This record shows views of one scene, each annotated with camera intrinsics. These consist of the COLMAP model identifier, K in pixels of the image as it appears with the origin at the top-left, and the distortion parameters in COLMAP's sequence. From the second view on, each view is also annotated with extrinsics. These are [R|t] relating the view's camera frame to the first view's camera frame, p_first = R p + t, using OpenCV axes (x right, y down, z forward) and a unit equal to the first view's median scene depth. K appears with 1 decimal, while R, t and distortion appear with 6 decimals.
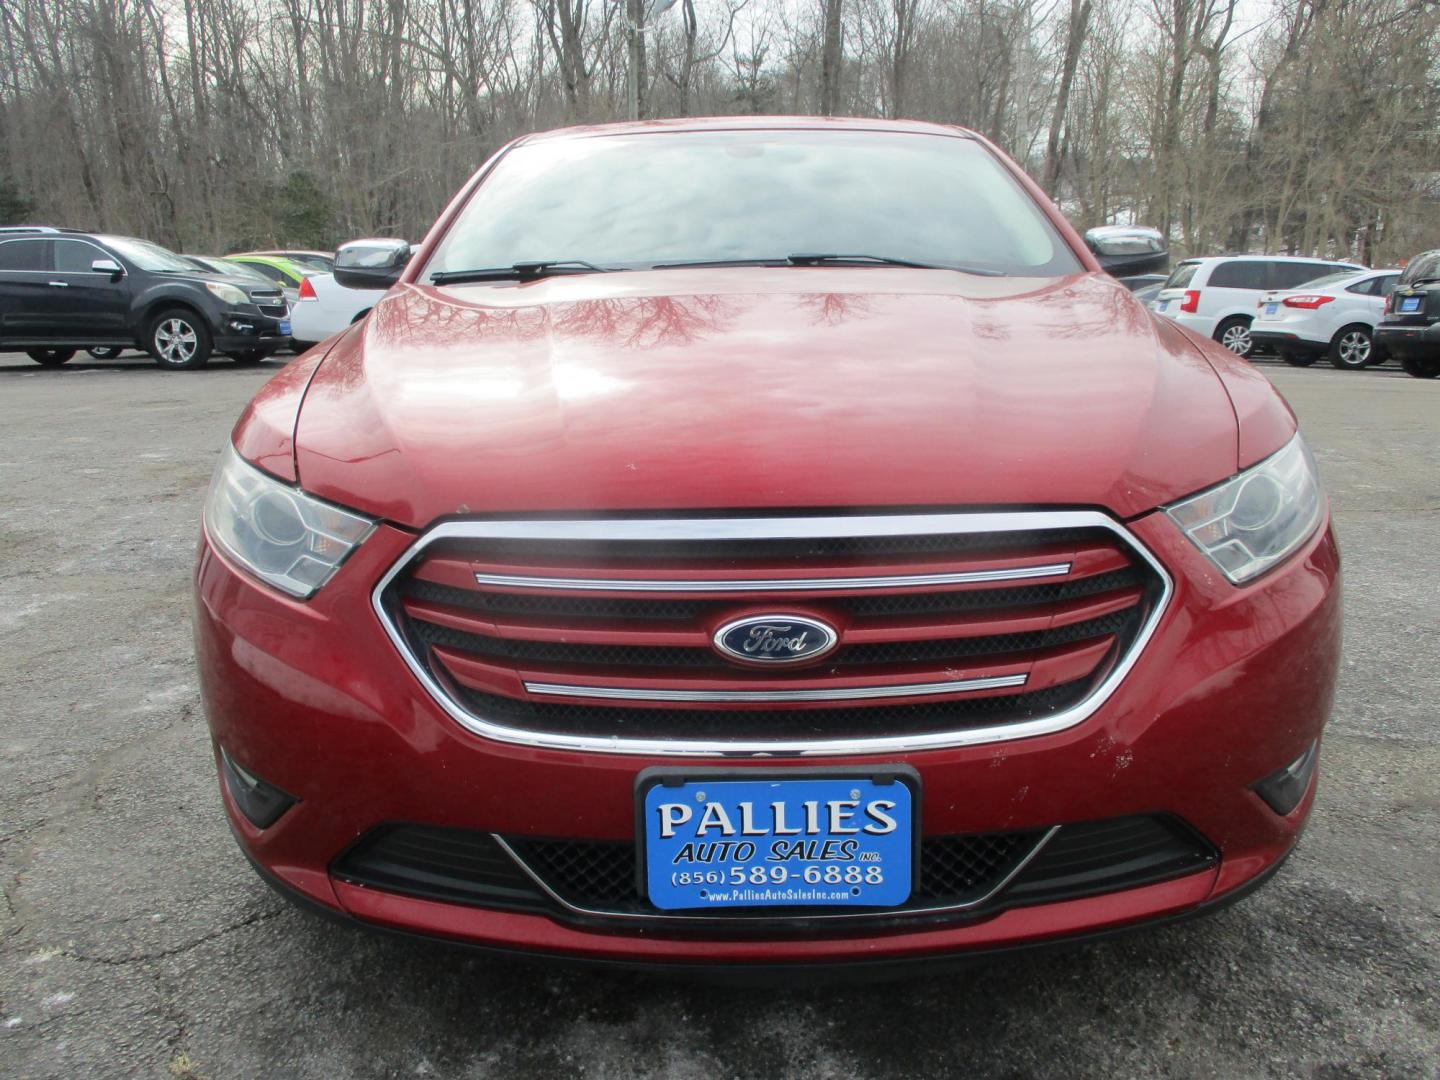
lens RADIAL K [[1216.7, 0, 716.7], [0, 1216.7, 537.3], [0, 0, 1]] dist [-0.041513, 0.024180]
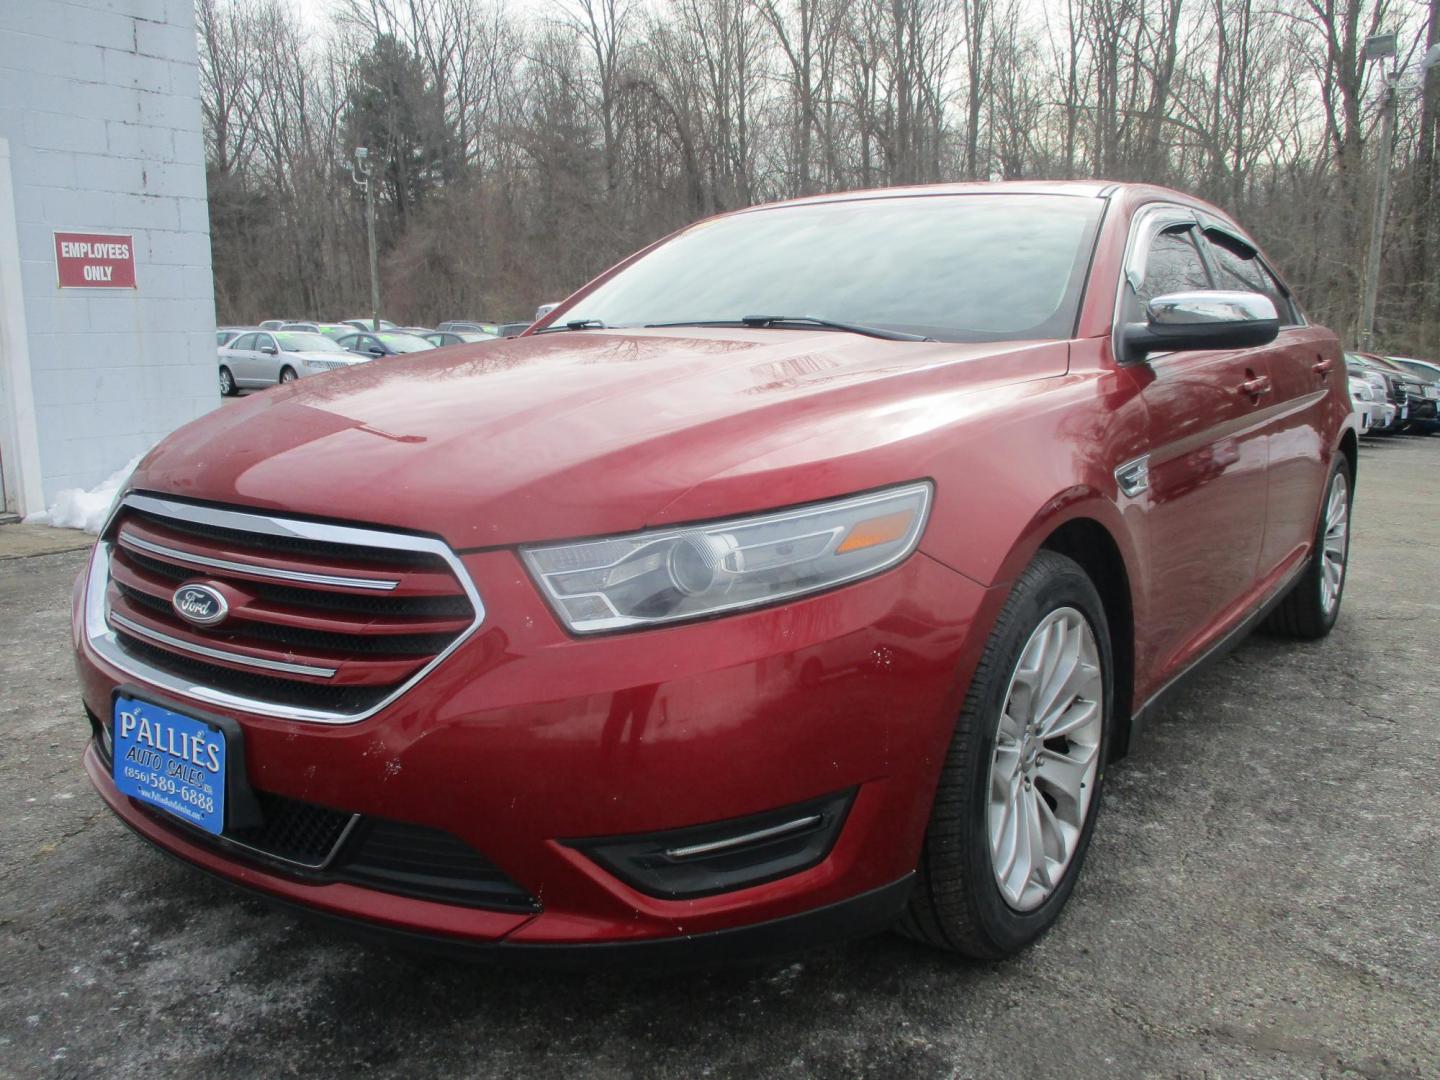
lens RADIAL K [[1216.7, 0, 715.6], [0, 1216.7, 533.9], [0, 0, 1]] dist [-0.041513, 0.024180]
pose [[0.813907, 0.115427, -0.569413, 1.170537], [-0.150265, 0.988541, -0.014396, -0.050046], [0.561227, 0.097280, 0.821925, 0.249198]]
